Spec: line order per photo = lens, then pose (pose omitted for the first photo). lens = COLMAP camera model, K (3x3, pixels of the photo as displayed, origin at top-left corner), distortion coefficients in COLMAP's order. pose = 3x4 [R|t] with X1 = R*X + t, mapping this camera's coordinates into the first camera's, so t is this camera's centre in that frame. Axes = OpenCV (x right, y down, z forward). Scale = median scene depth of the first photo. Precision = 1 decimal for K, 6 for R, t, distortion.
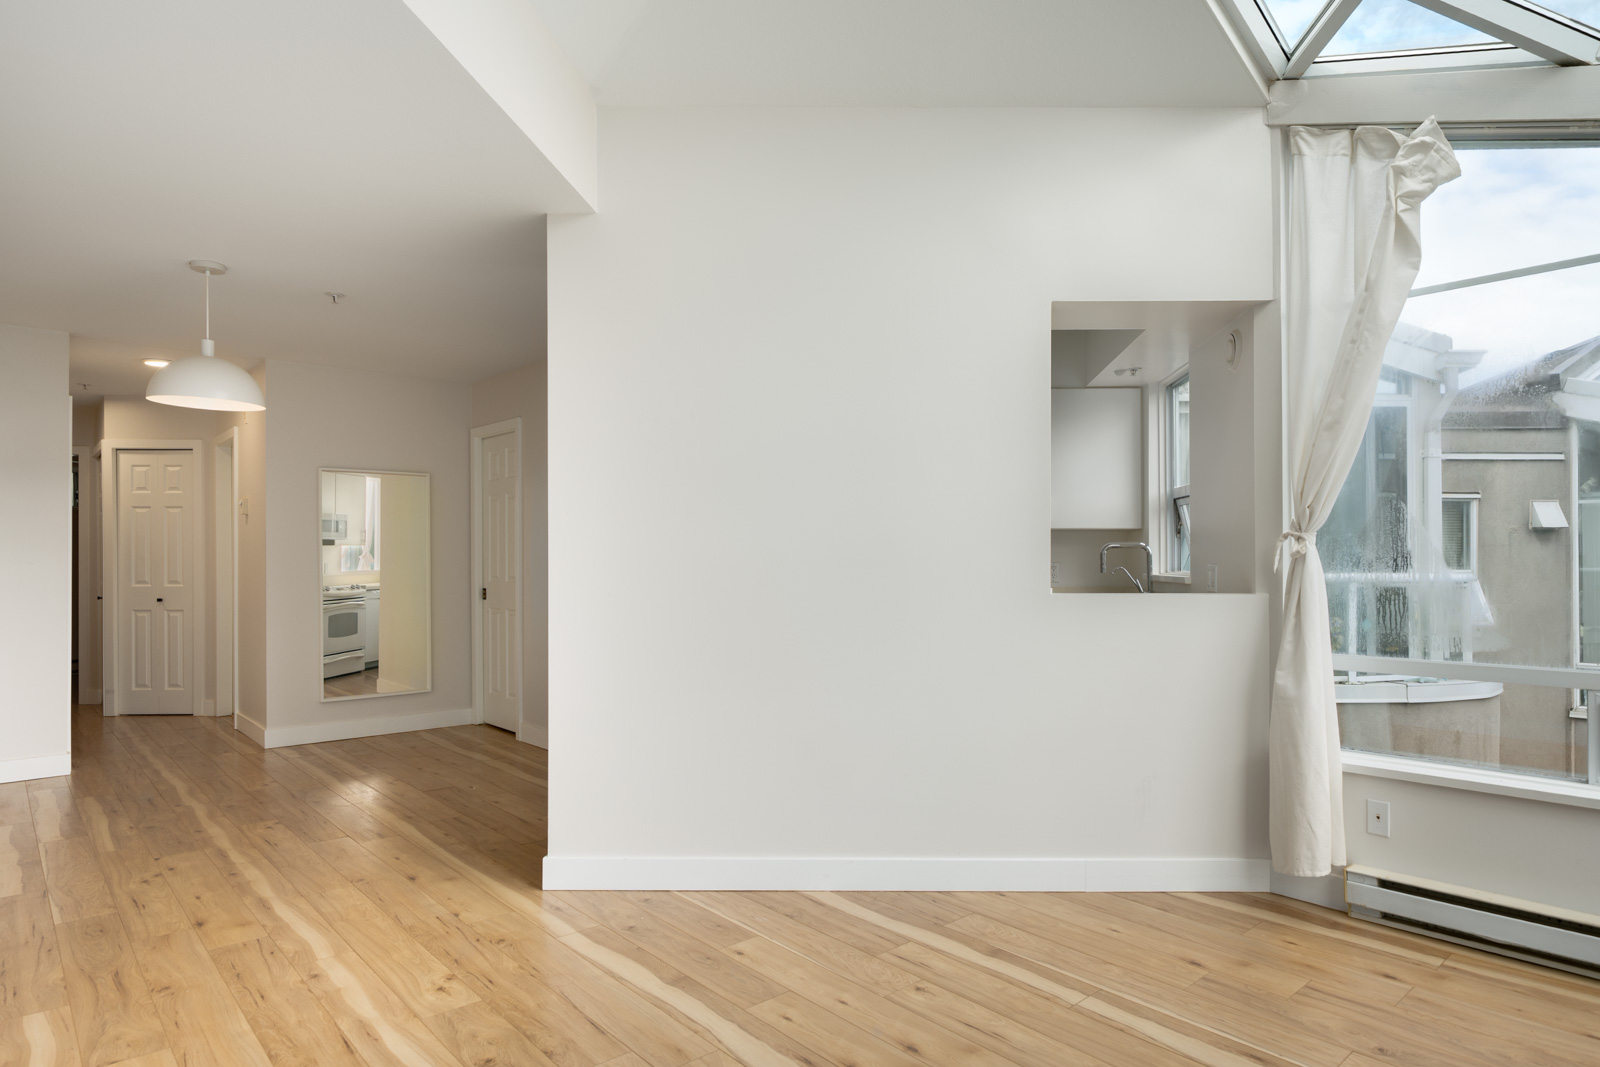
lens RADIAL K [[866.6, 0, 865.4], [0, 866.6, 551.0], [0, 0, 1]] dist [-0.002276, 0.003138]
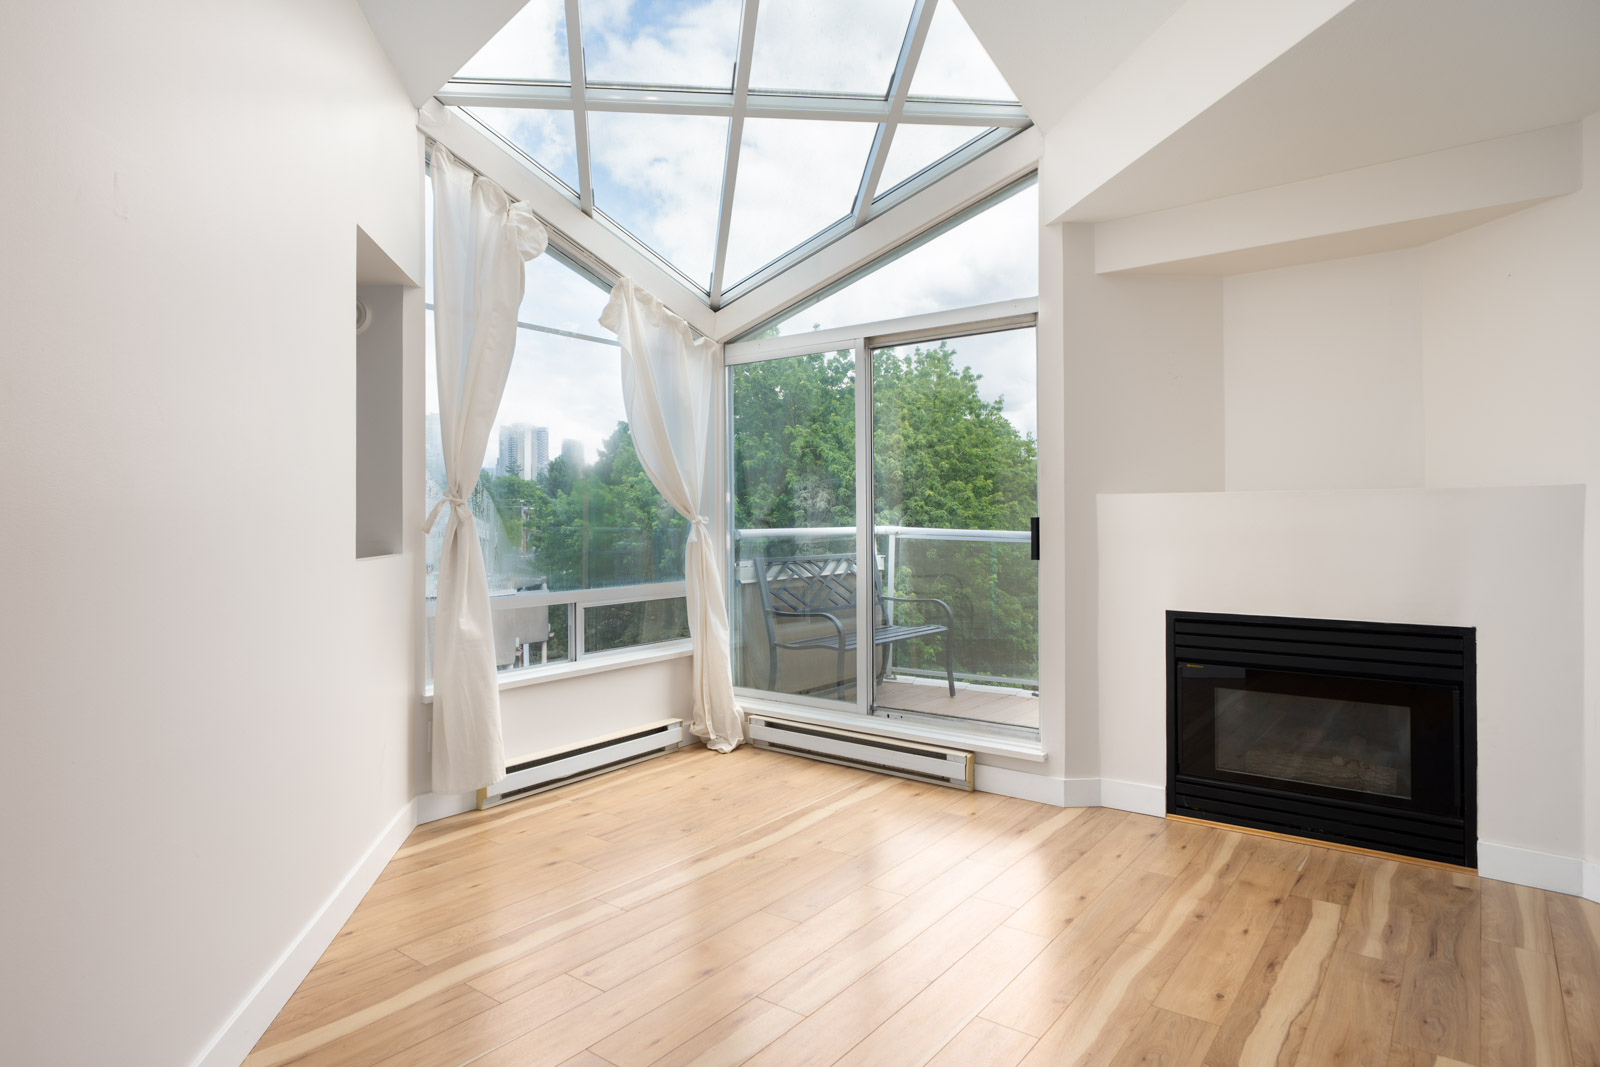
lens RADIAL K [[937.3, 0, 703.0], [0, 937.3, 517.7], [0, 0, 1]] dist [-0.006041, 0.000801]
pose [[-0.097776, 0.011223, 0.995145, -0.832925], [-0.009367, 0.999882, -0.012197, 0.017013], [-0.995164, -0.010514, -0.097659, 0.841733]]
